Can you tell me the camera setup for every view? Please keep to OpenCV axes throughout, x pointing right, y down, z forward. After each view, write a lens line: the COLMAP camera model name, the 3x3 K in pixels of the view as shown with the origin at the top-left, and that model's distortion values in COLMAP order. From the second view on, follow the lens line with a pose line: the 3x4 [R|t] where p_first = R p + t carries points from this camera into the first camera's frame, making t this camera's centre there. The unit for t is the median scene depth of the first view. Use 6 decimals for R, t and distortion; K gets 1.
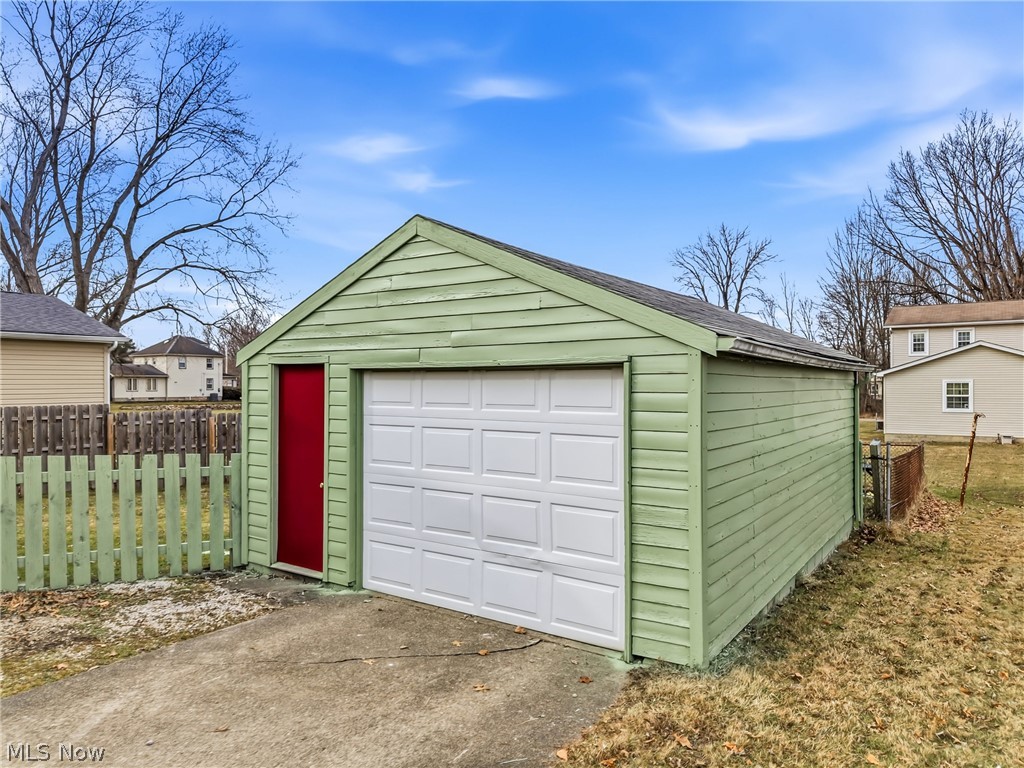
lens RADIAL K [[684.4, 0, 512.0], [0, 684.4, 384.0], [0, 0, 1]] dist [0.017290, -0.001155]
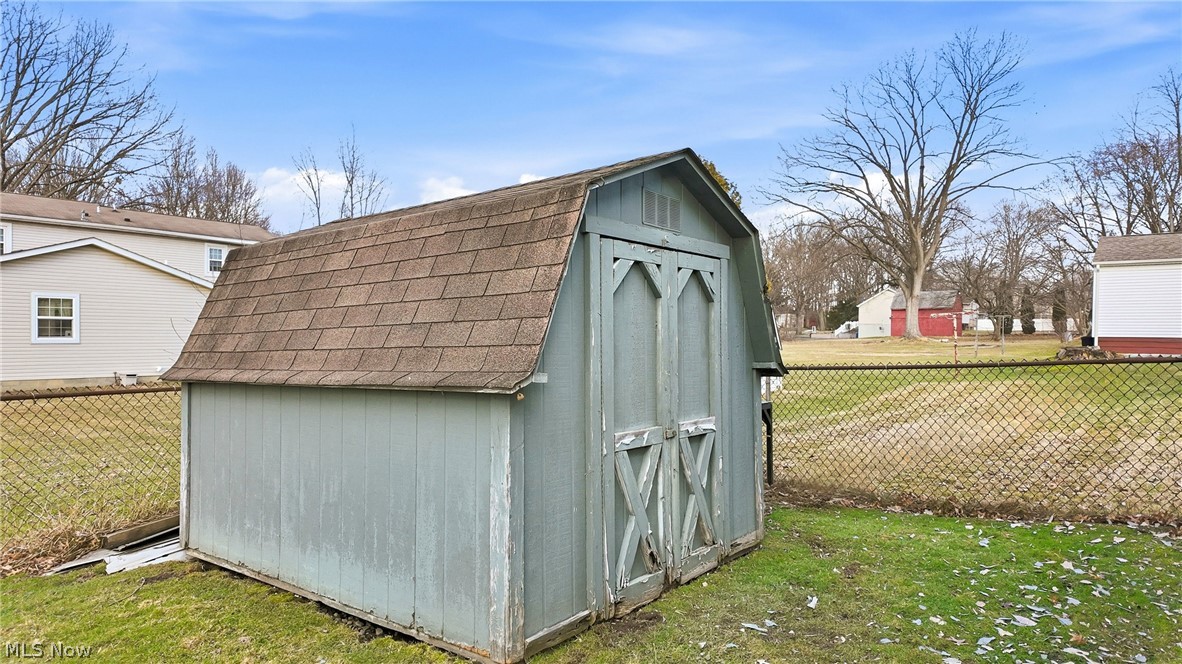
lens RADIAL K [[699.8, 0, 591.0], [0, 699.8, 332.0], [0, 0, 1]] dist [0.000656, -0.000252]
pose [[0.067037, 0.008585, 0.997714, 0.019171], [-0.006655, 0.999945, -0.008157, 0.032589], [-0.997728, -0.006093, 0.067091, 0.451685]]
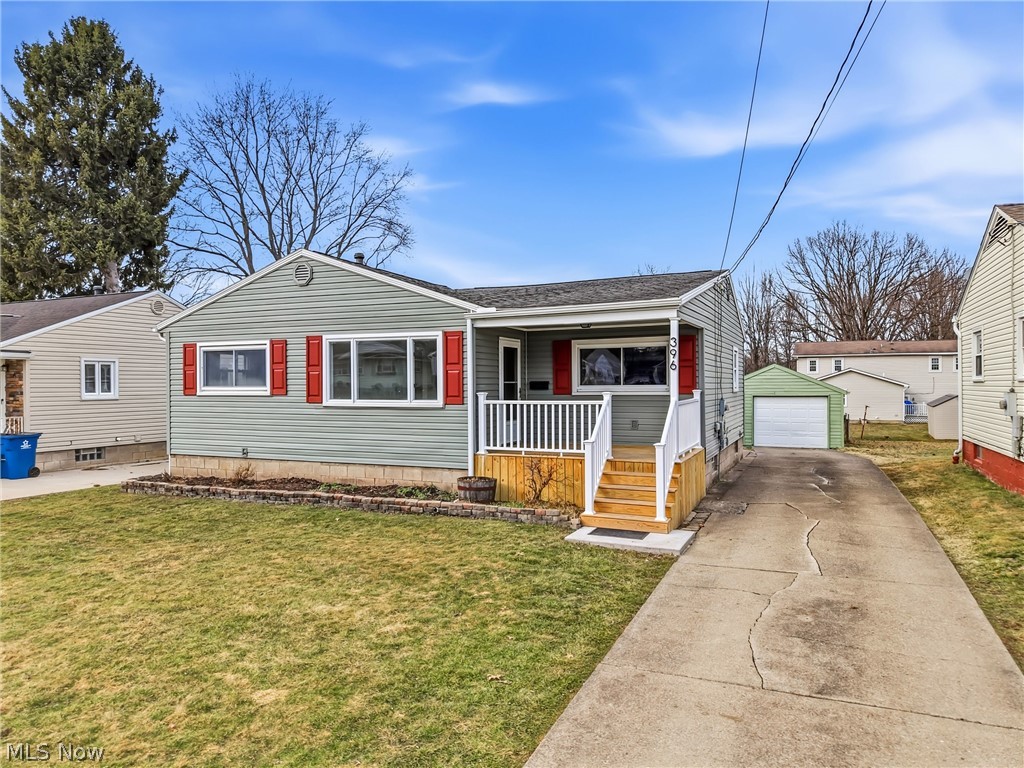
lens RADIAL K [[685.2, 0, 540.8], [0, 685.2, 388.3], [0, 0, 1]] dist [0.065353, 0.000393]
pose [[0.976882, -0.009727, 0.213560, -0.508942], [0.009559, 0.999953, 0.001819, -0.018752], [-0.213567, 0.000265, 0.976928, -0.614011]]
